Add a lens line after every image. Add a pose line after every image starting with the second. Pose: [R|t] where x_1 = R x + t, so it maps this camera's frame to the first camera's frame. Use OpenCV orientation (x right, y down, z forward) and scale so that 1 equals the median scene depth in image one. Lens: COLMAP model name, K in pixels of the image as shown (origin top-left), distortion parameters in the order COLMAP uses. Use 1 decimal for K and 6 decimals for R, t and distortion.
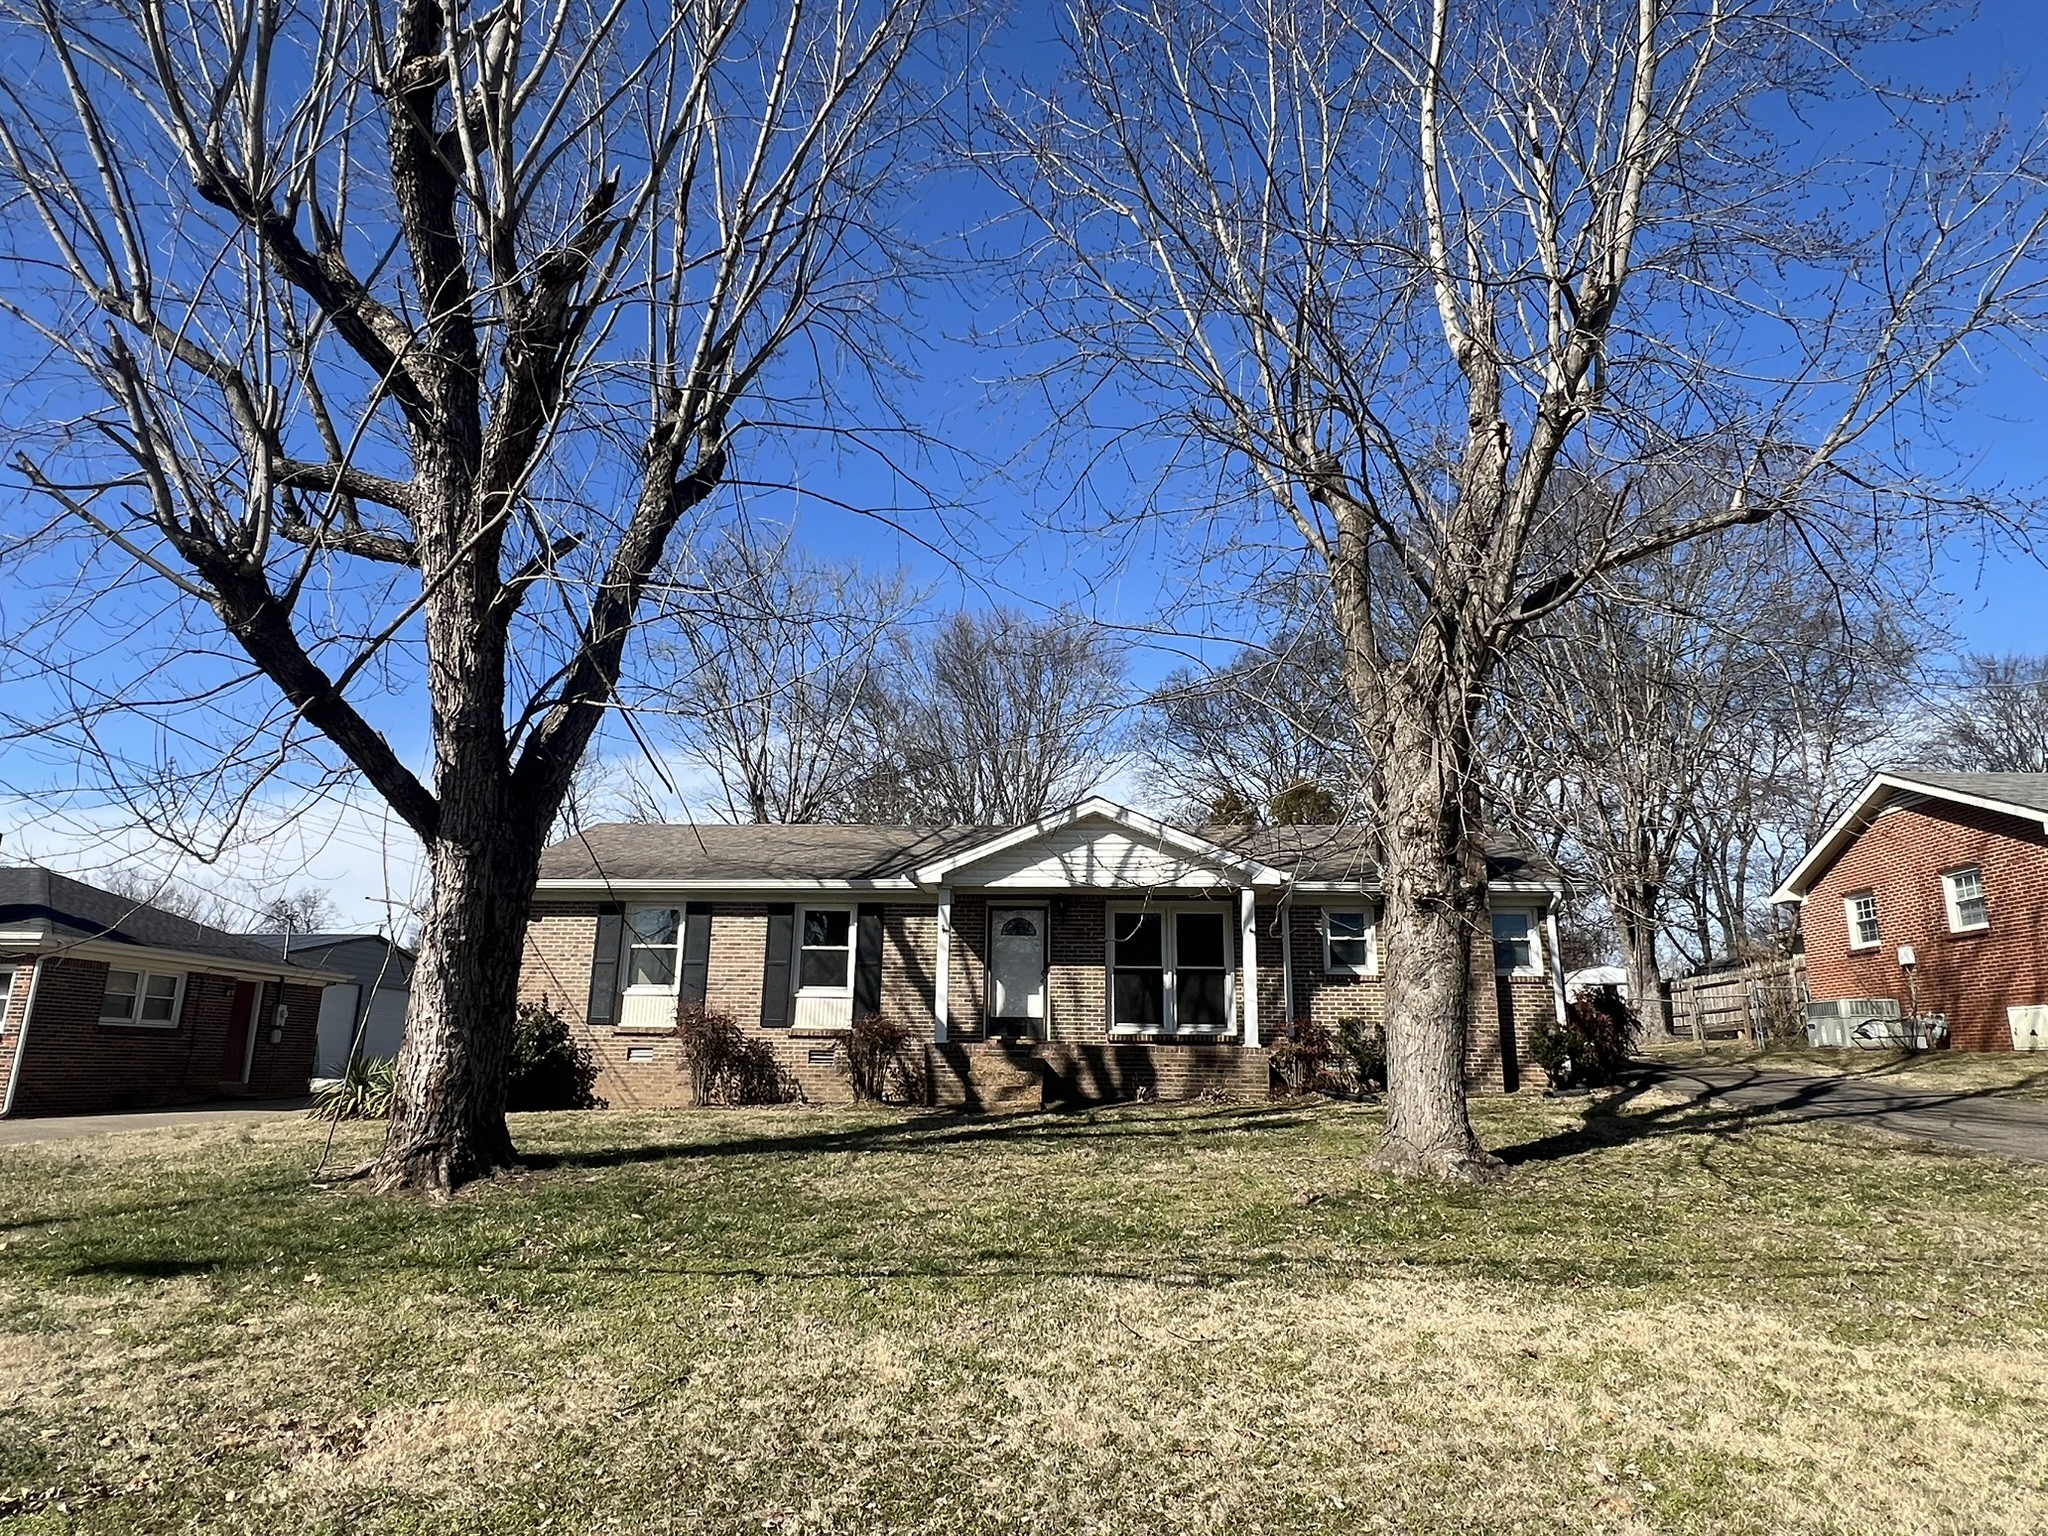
lens RADIAL K [[1215.7, 0, 1024.0], [0, 1215.7, 768.0], [0, 0, 1]] dist [0.000349, -0.000467]
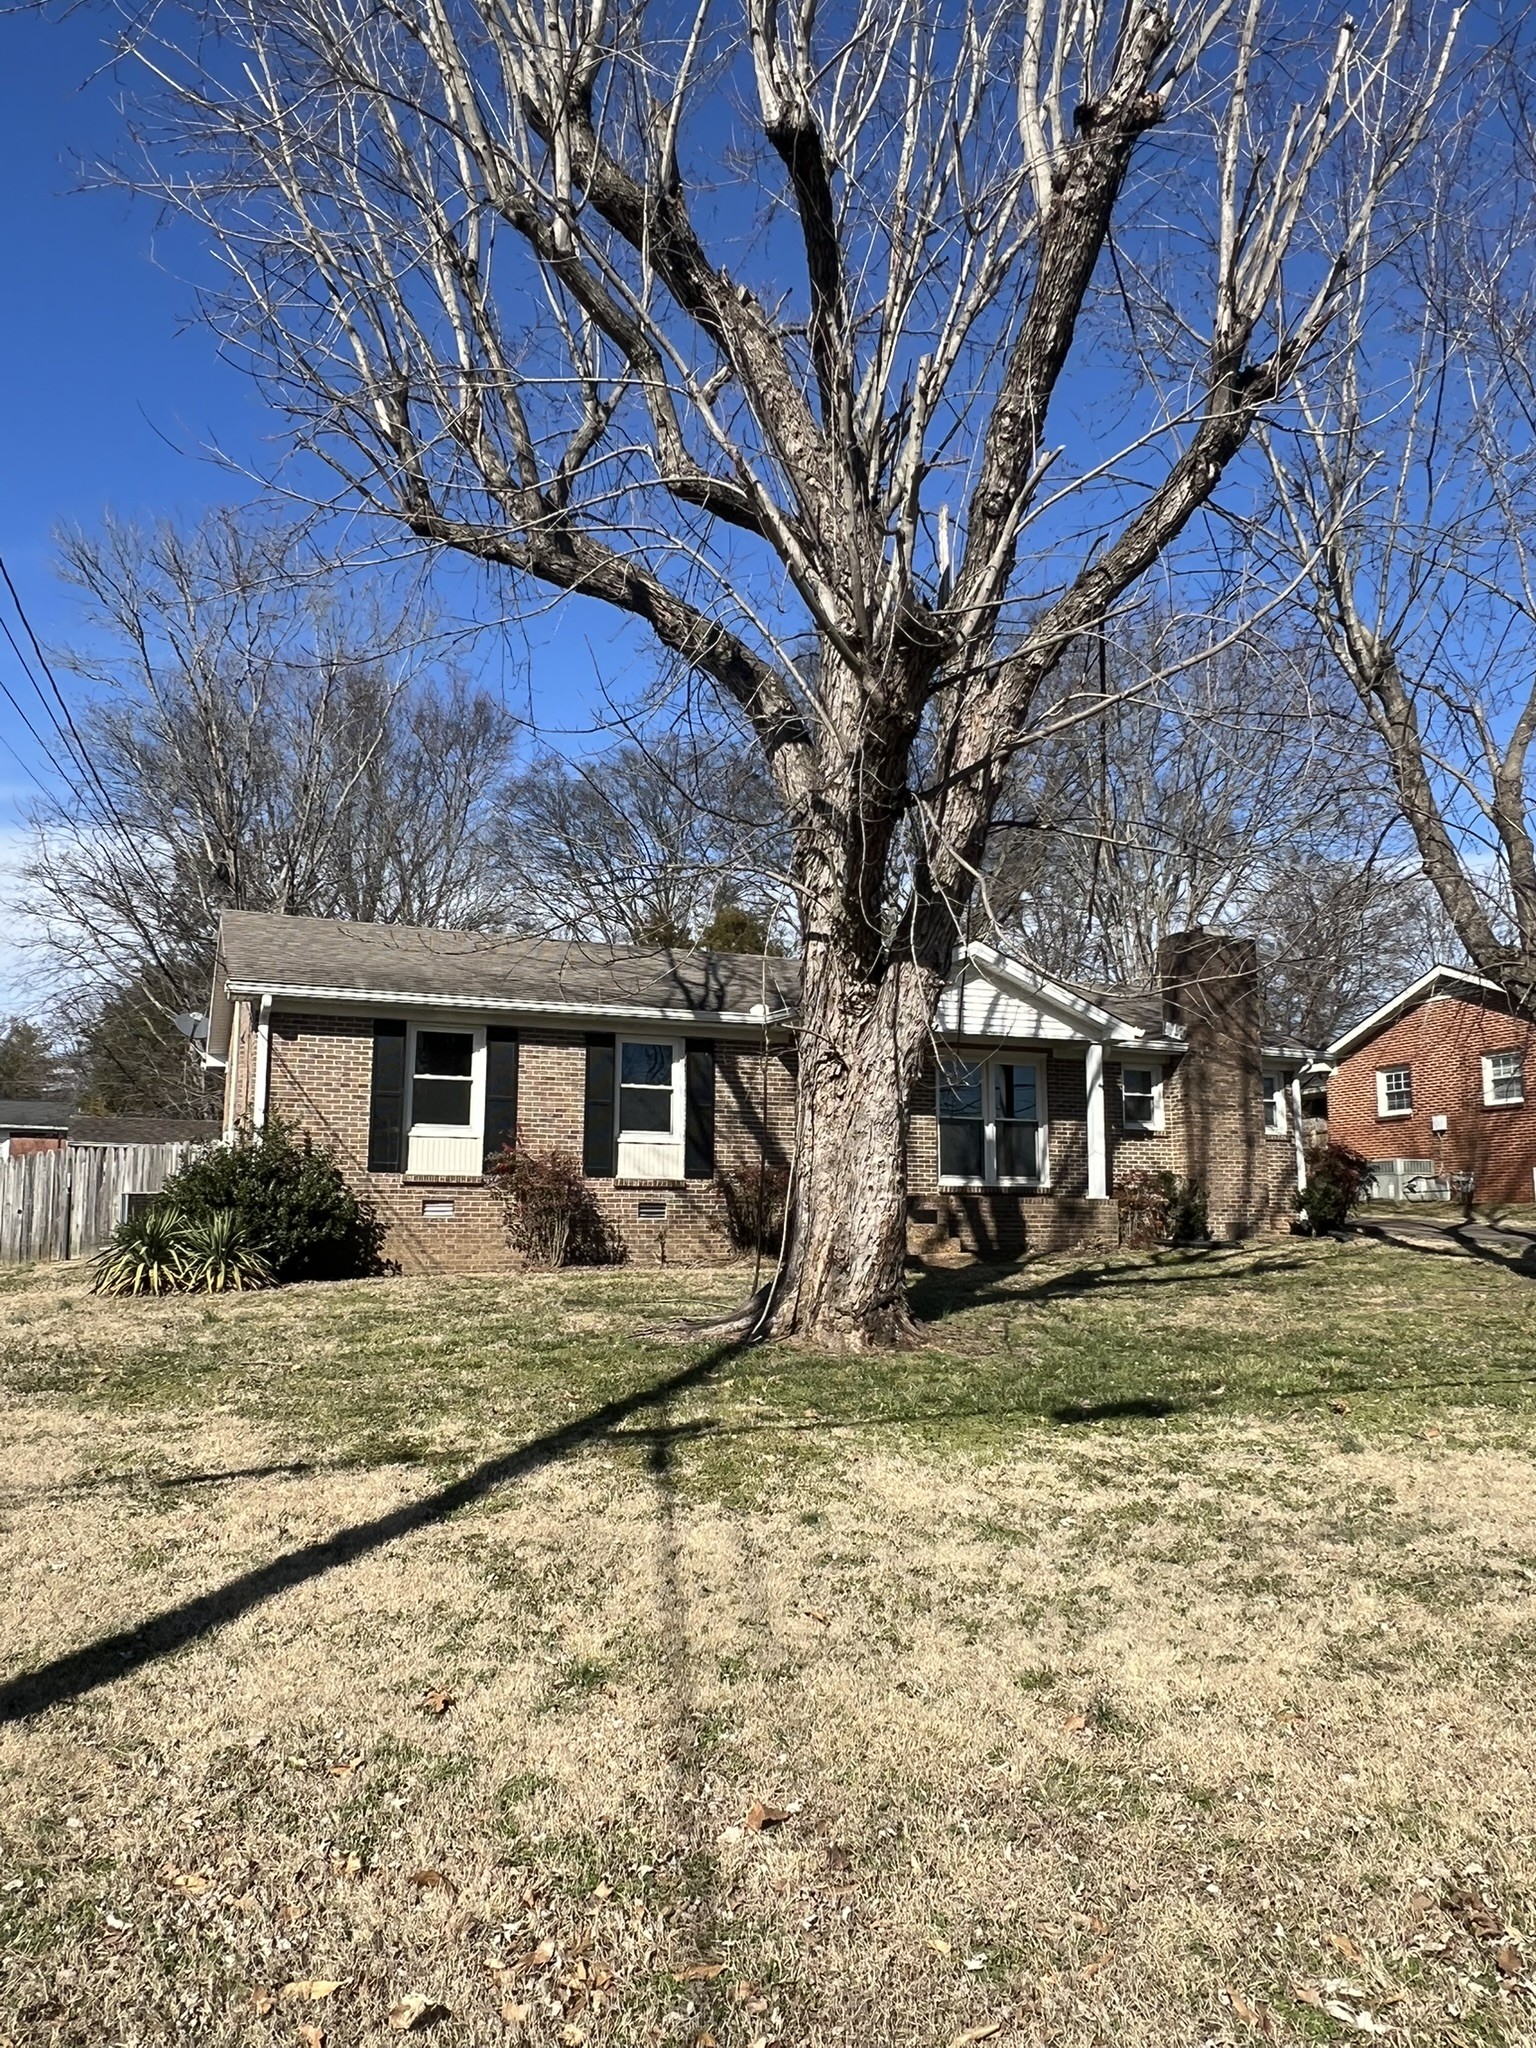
lens RADIAL K [[1460.7, 0, 768.0], [0, 1460.7, 1024.0], [0, 0, 1]] dist [0.010230, 0.001183]
pose [[0.896482, 0.052475, 0.439961, -0.558124], [-0.096721, 0.992192, 0.078742, 0.014087], [-0.432394, -0.113144, 0.894558, 0.040160]]
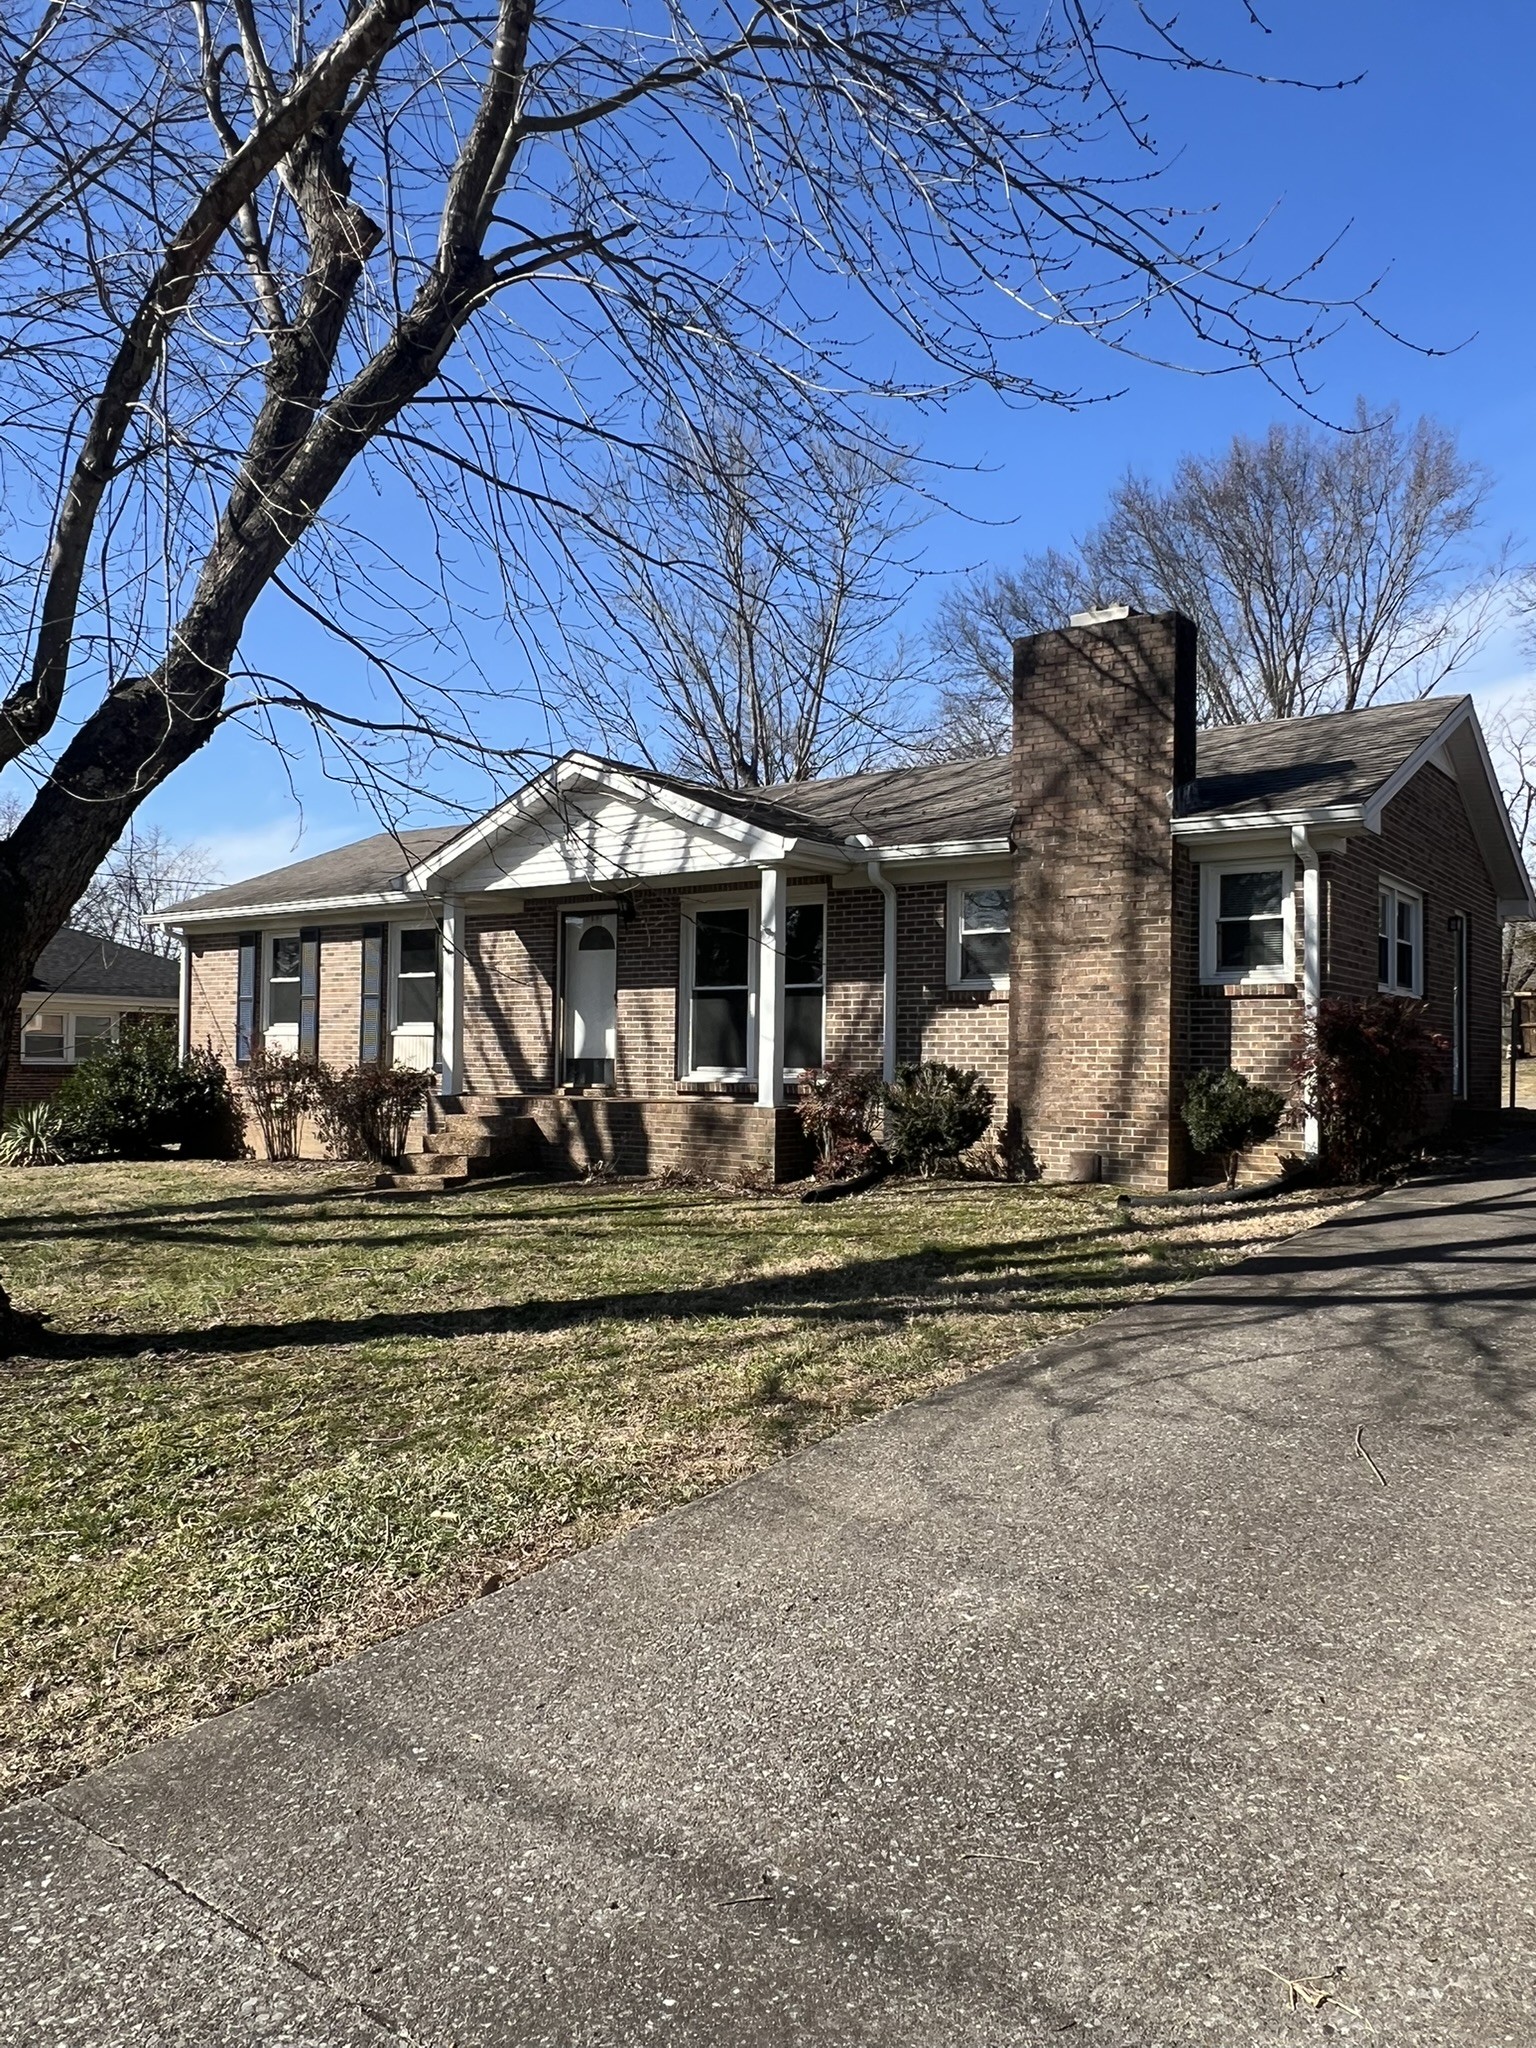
lens RADIAL K [[1460.7, 0, 768.0], [0, 1460.7, 1024.0], [0, 0, 1]] dist [0.010230, 0.001183]
pose [[0.834619, -0.017164, -0.550561, 0.576520], [0.134875, 0.975456, 0.174054, 0.042757], [0.534060, -0.219525, 0.816449, 0.330042]]
